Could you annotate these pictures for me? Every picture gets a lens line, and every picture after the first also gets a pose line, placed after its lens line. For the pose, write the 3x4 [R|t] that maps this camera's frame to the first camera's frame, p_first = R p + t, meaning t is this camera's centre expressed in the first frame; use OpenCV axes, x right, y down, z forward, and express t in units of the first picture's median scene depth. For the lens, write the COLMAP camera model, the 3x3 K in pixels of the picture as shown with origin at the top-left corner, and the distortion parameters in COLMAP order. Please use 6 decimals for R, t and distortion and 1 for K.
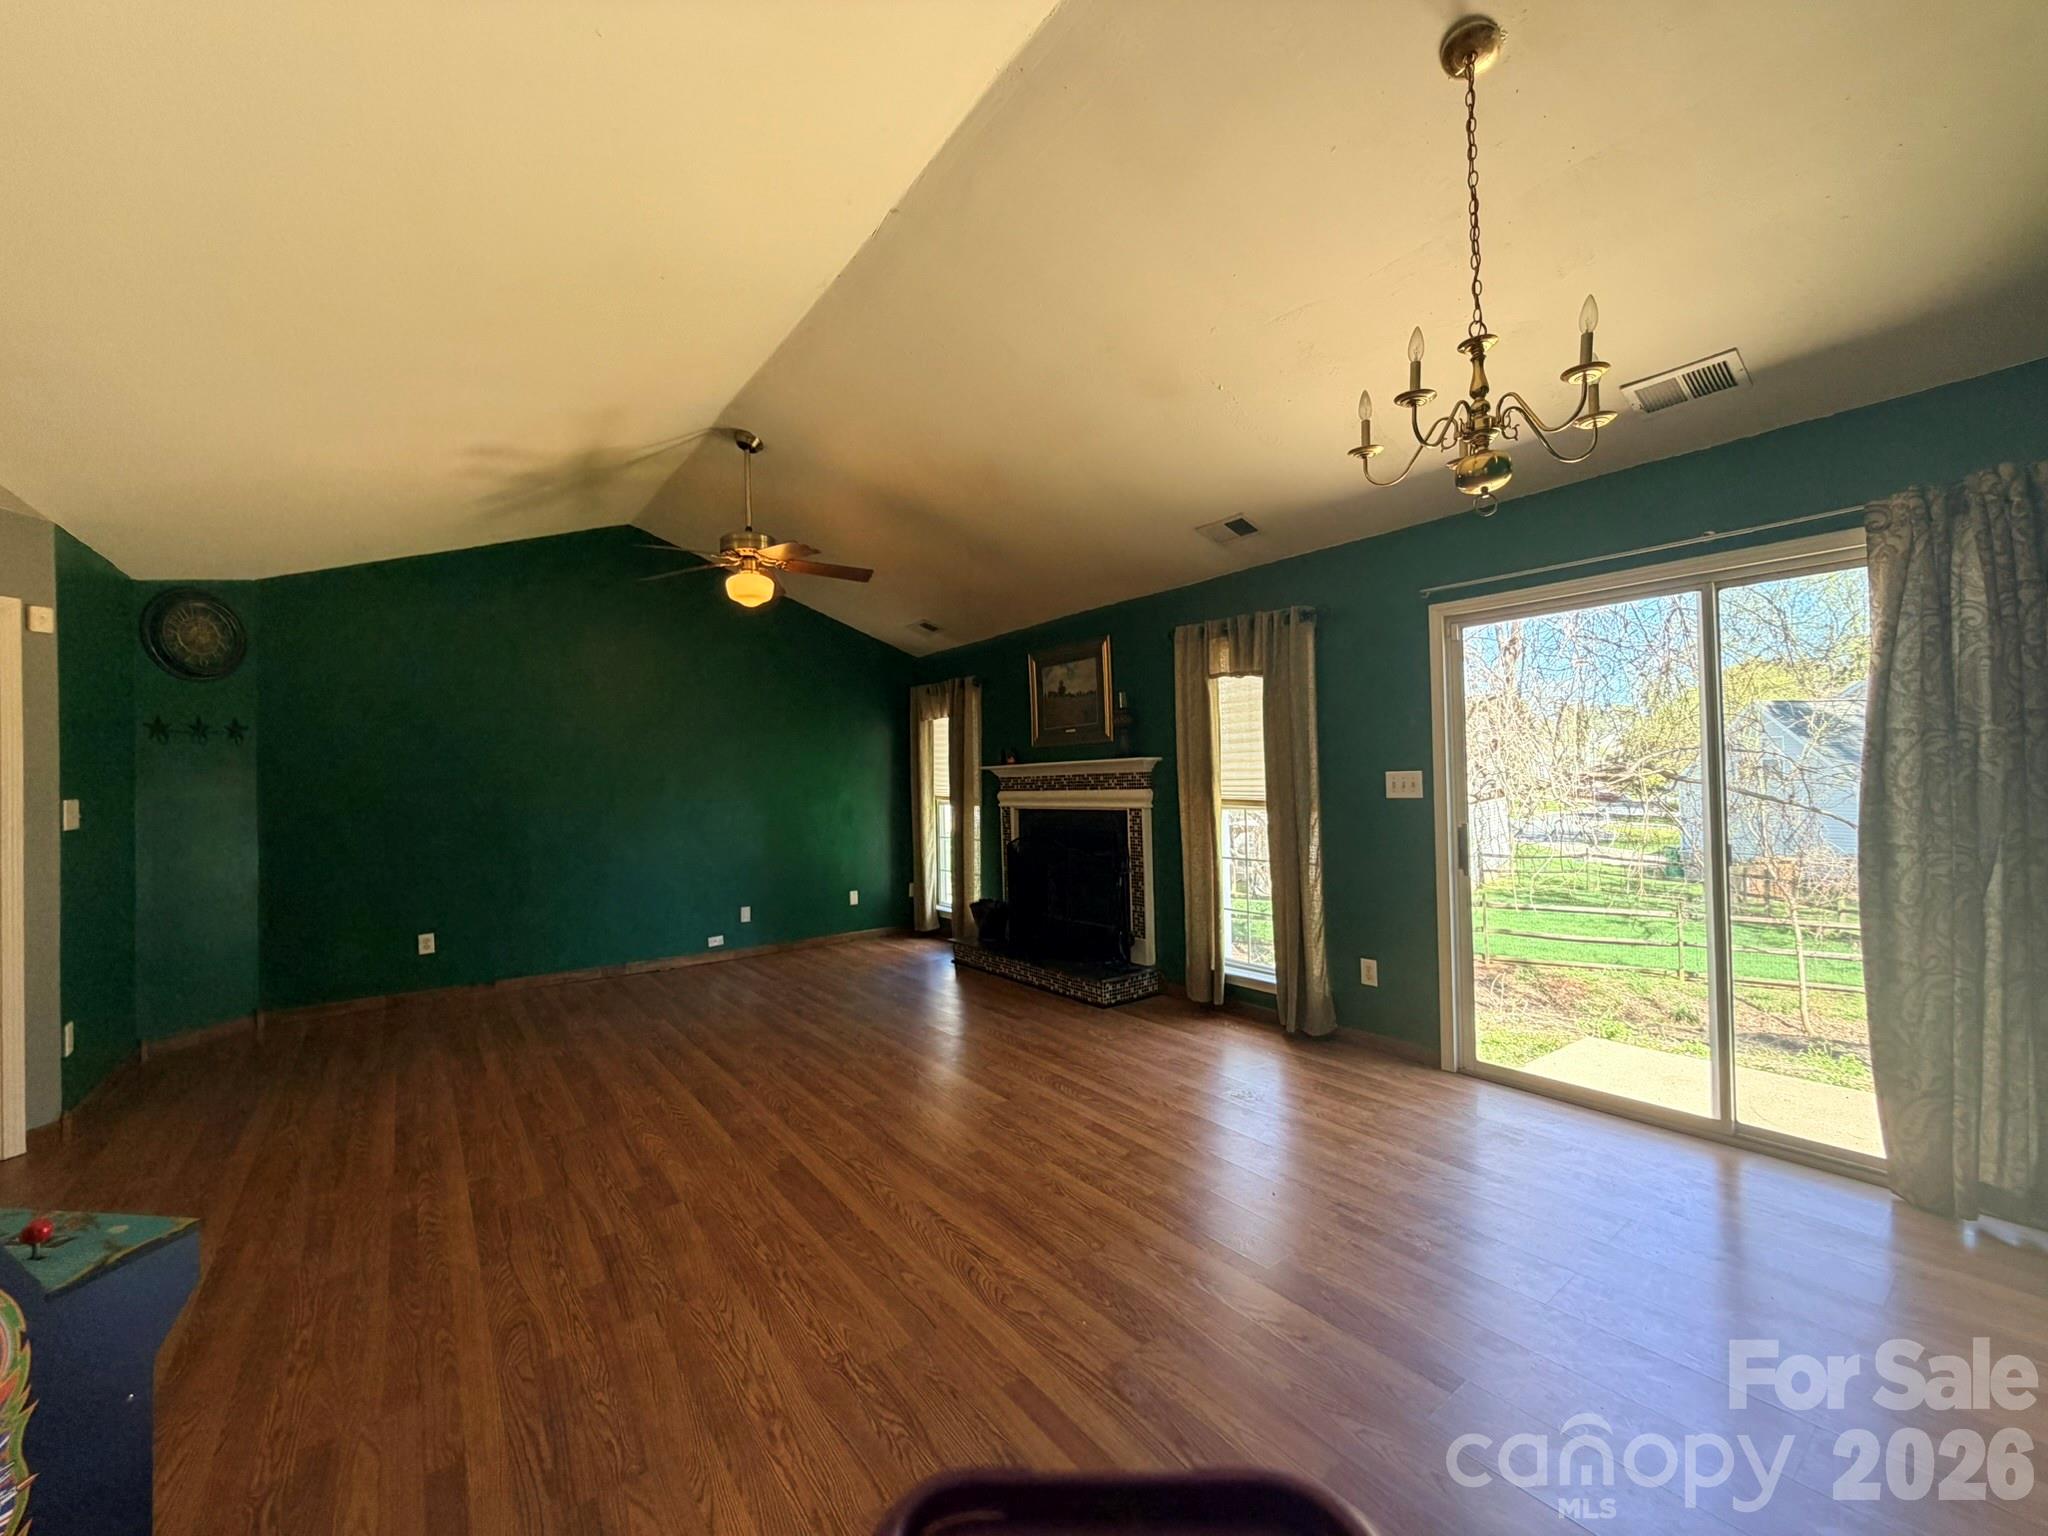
lens RADIAL K [[810.3, 0, 1021.1], [0, 810.3, 769.0], [0, 0, 1]] dist [-0.000743, 0.000257]
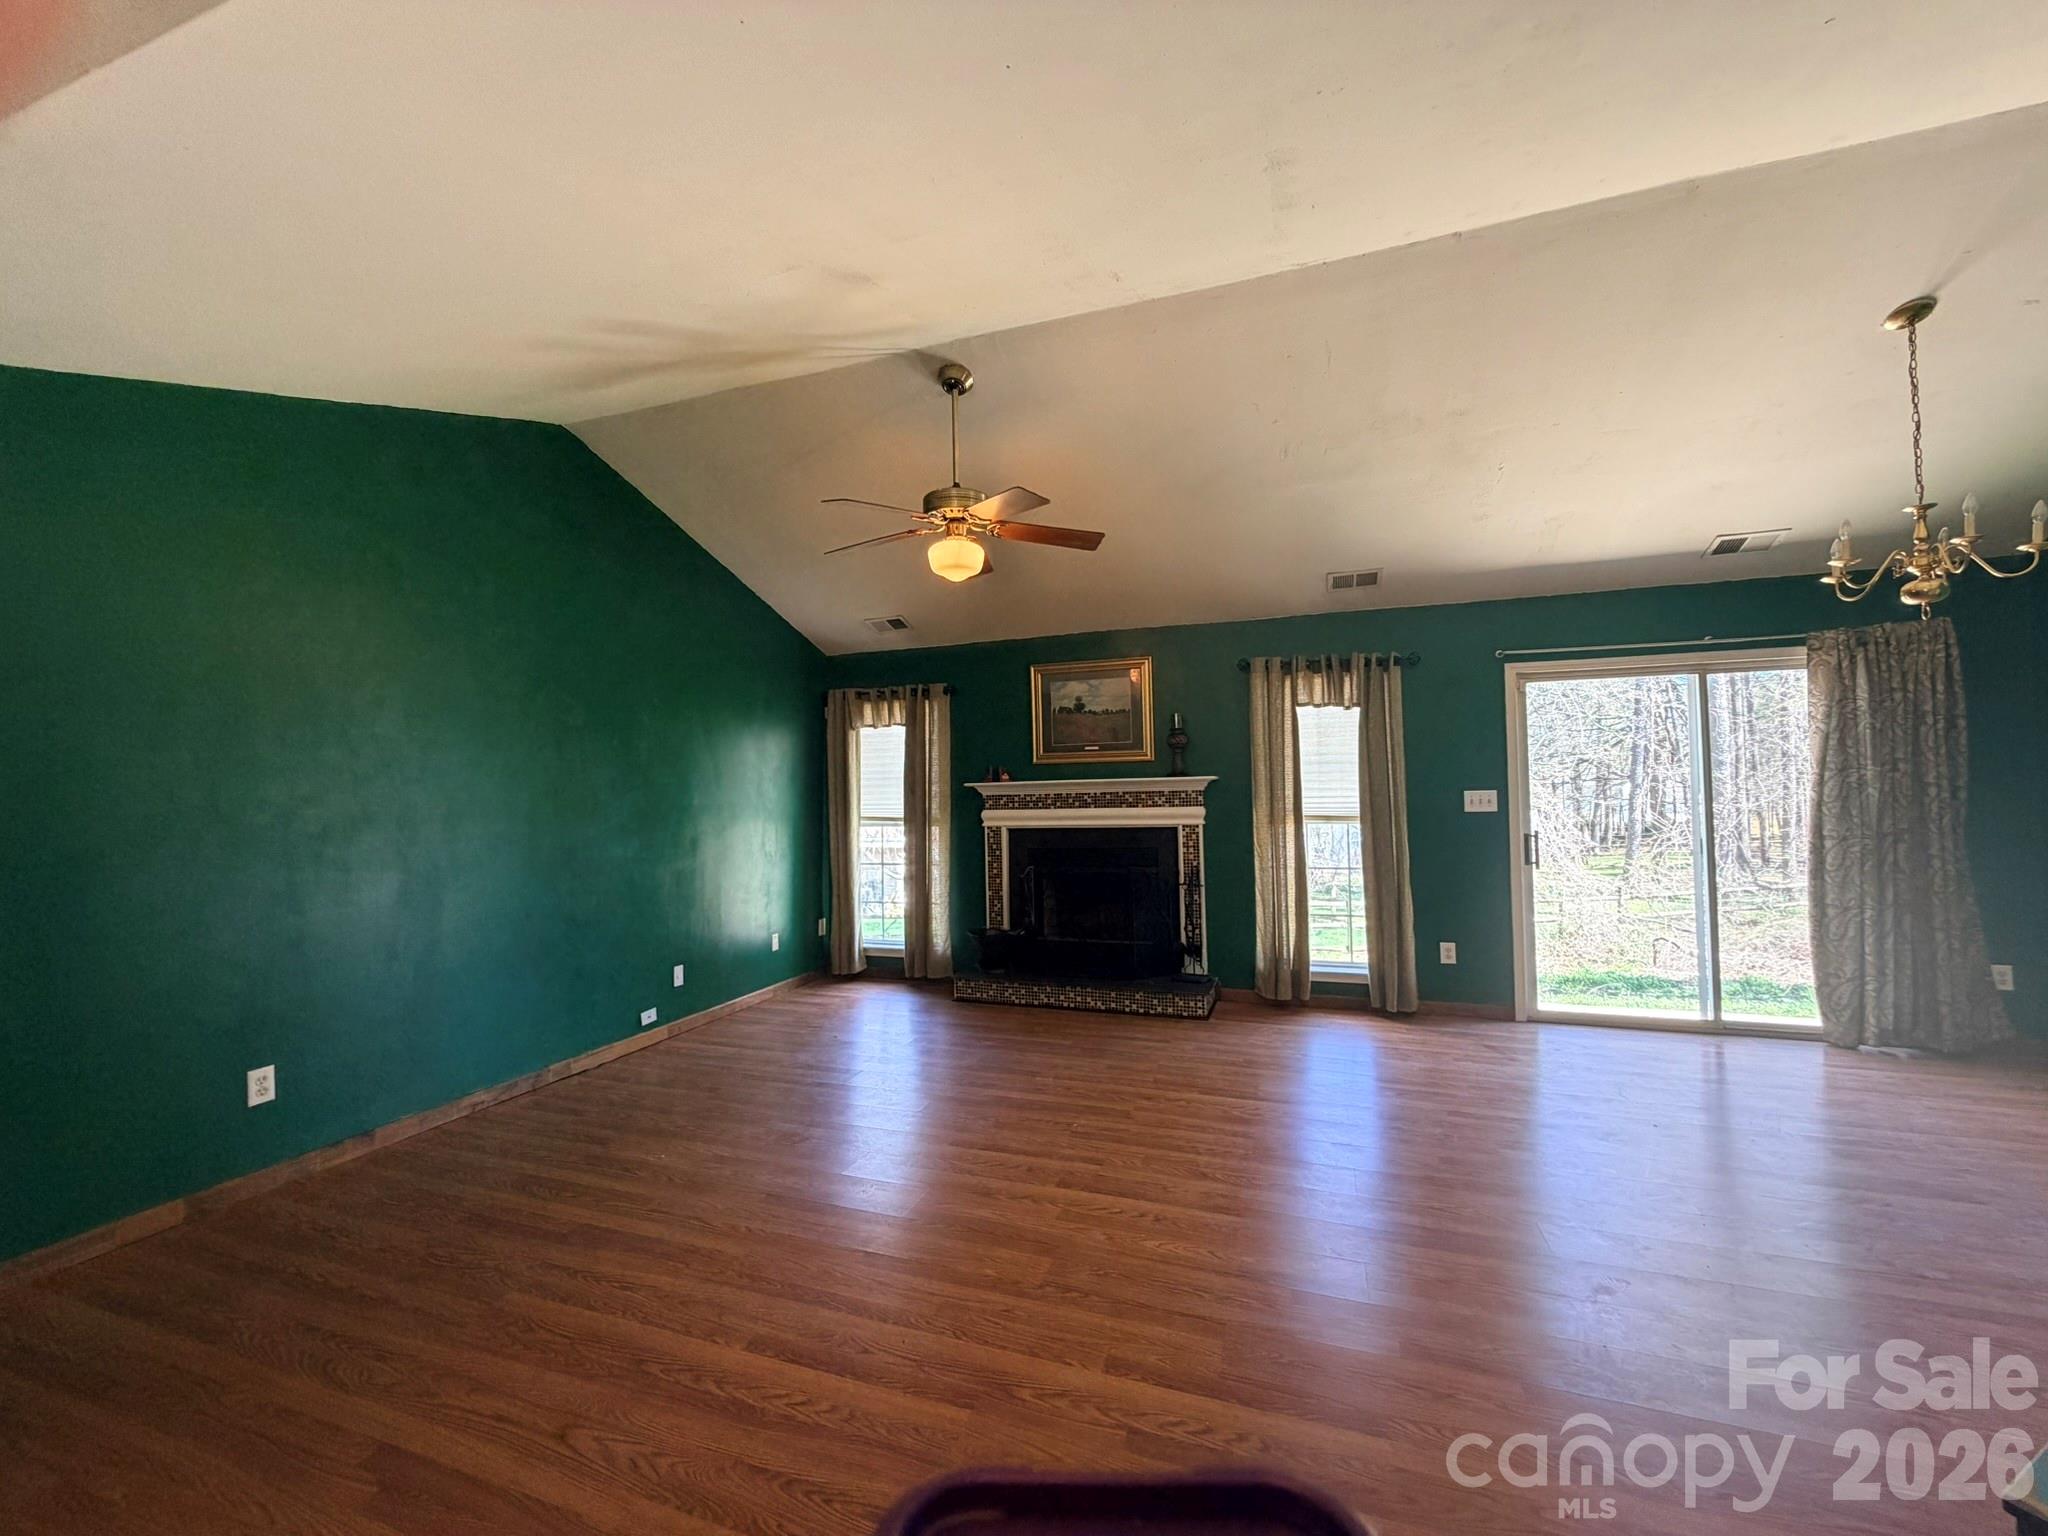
lens RADIAL K [[810.3, 0, 1010.3], [0, 810.3, 768.6], [0, 0, 1]] dist [-0.000743, 0.000257]
pose [[0.834552, 0.025717, 0.550329, -0.768342], [-0.009644, 0.999439, -0.032079, 0.014703], [-0.550845, 0.021464, 0.834331, 0.310296]]
